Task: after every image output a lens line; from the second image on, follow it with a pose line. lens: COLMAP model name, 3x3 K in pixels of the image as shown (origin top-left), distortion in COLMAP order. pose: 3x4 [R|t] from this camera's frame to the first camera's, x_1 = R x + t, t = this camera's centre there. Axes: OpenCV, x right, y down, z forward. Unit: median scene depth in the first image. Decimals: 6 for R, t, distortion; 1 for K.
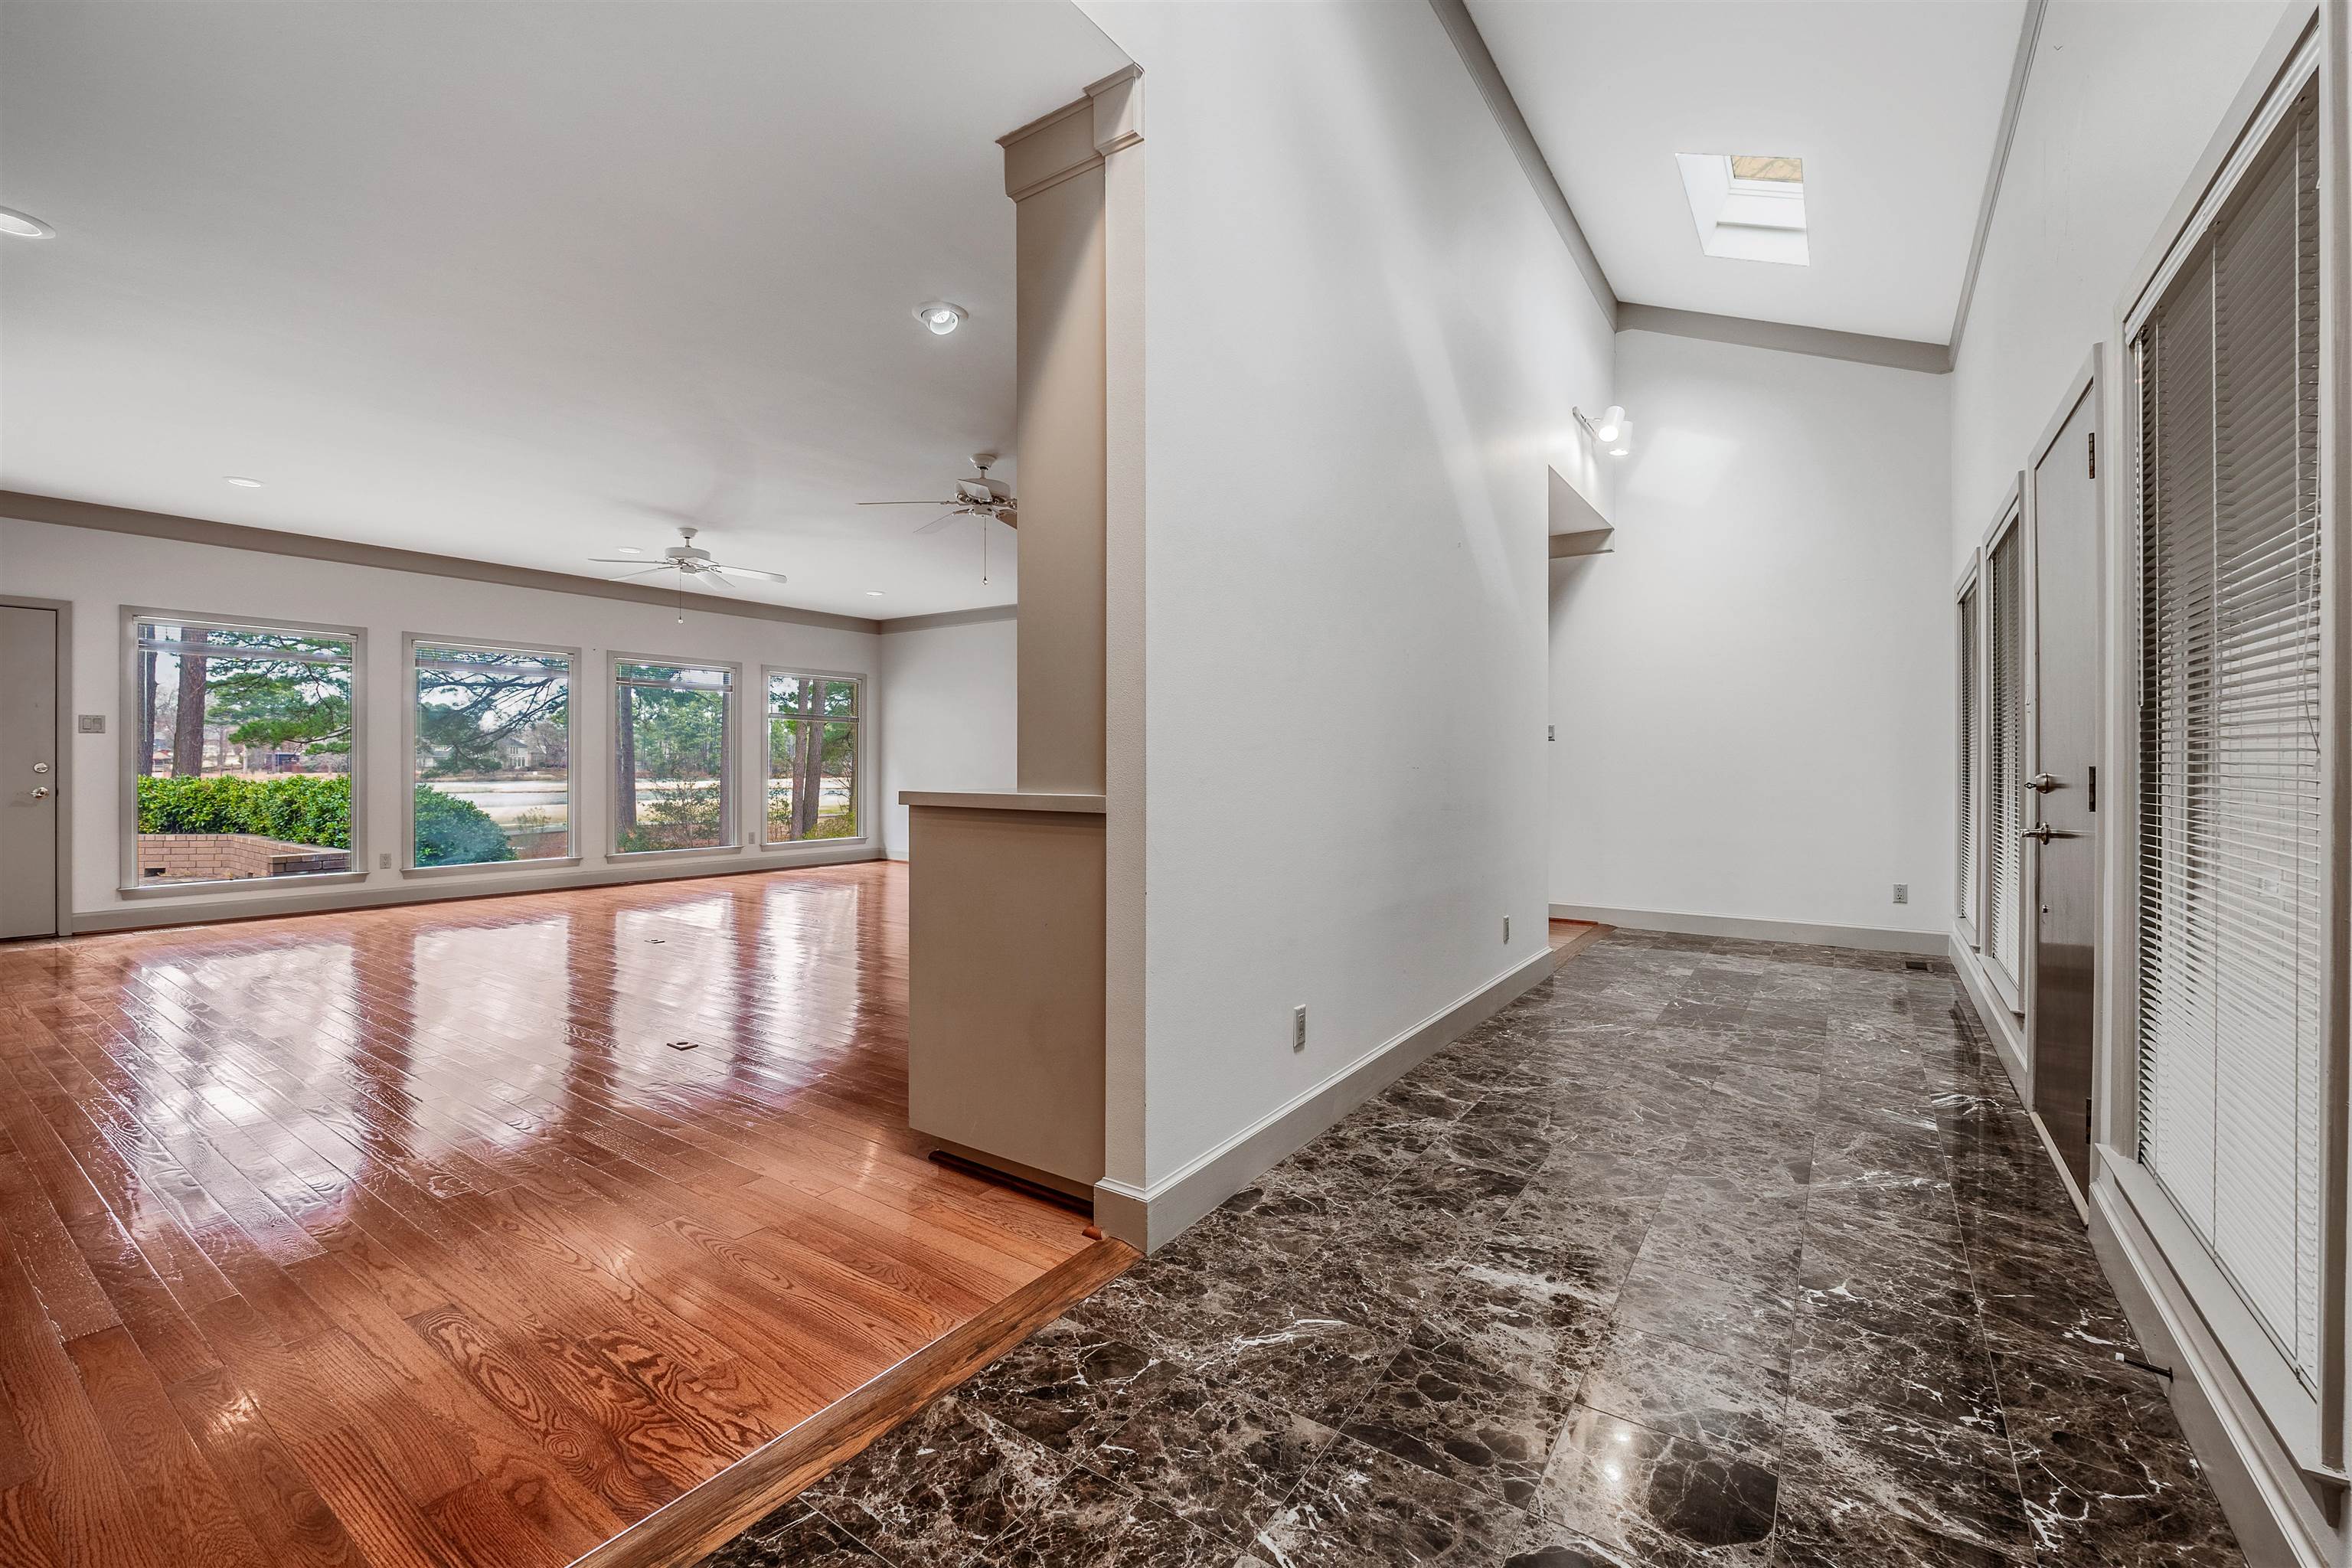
lens RADIAL K [[993.3, 0, 1180.1], [0, 993.3, 766.6], [0, 0, 1]] dist [-0.003920, -0.000768]
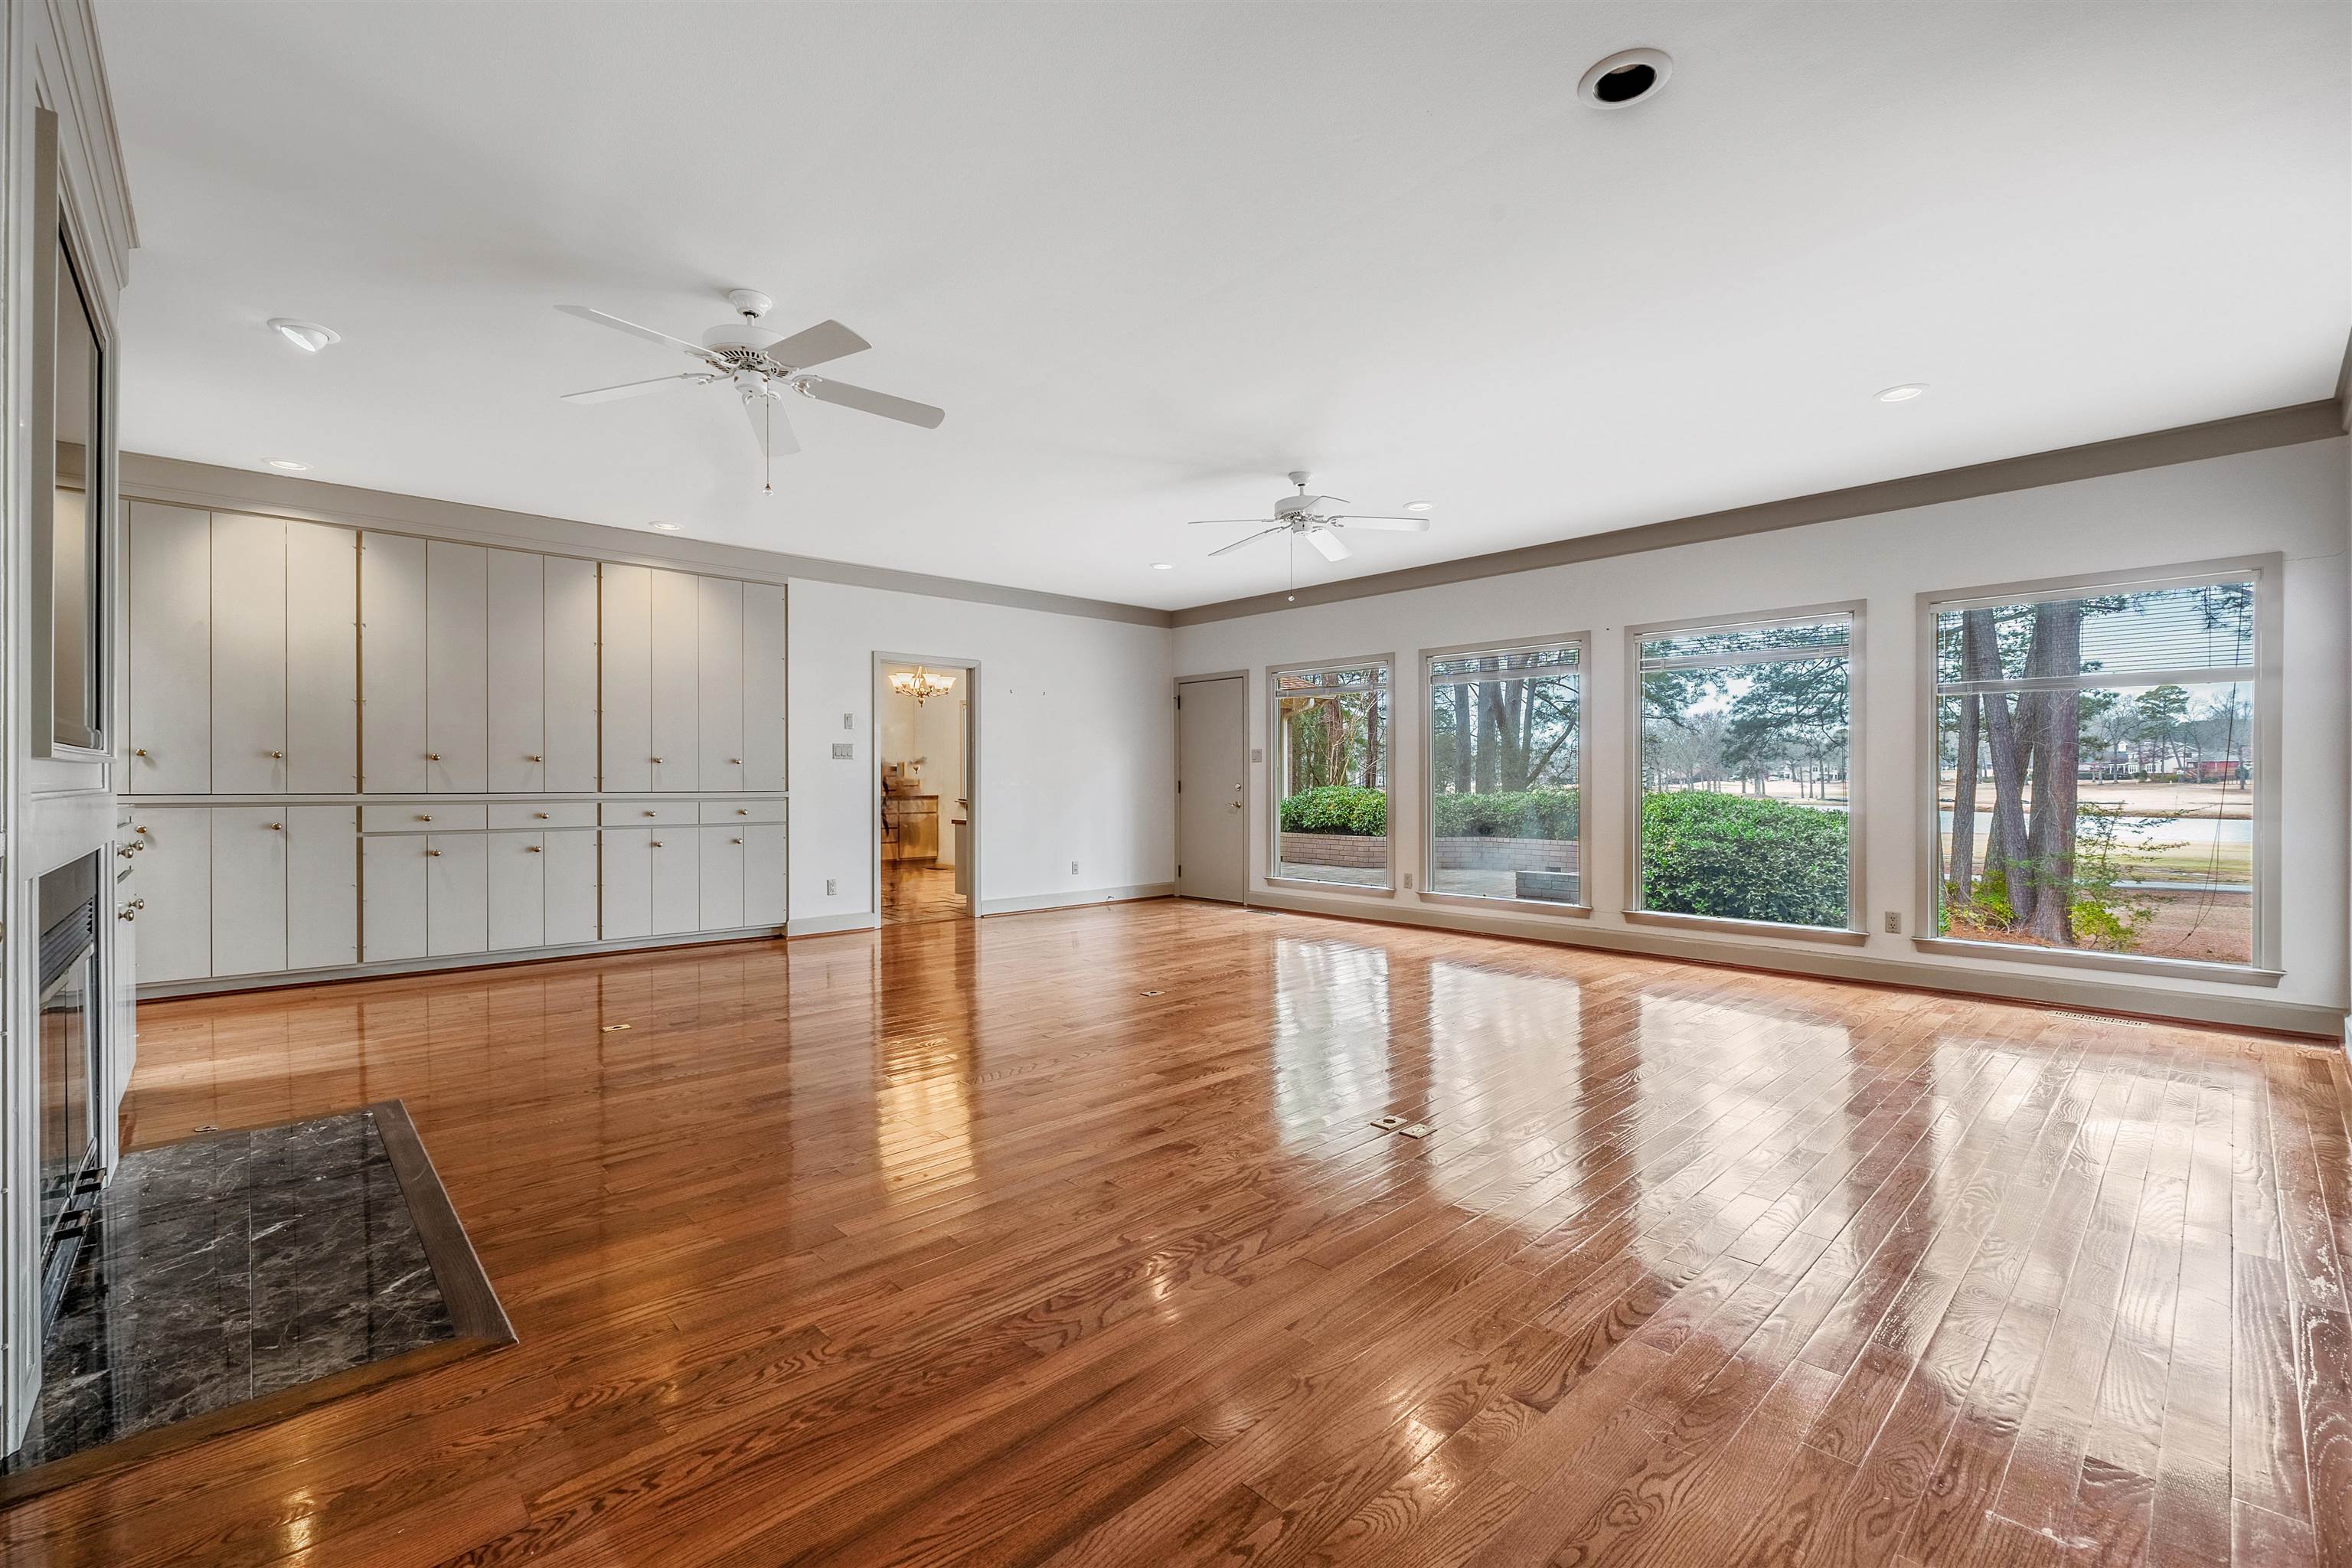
lens RADIAL K [[993.3, 0, 1131.2], [0, 993.3, 791.4], [0, 0, 1]] dist [-0.003920, -0.000768]
pose [[-0.232200, 0.008431, -0.972632, 0.168285], [-0.000917, 0.999960, 0.008887, -0.002926], [0.972668, 0.002955, -0.232183, 0.658162]]
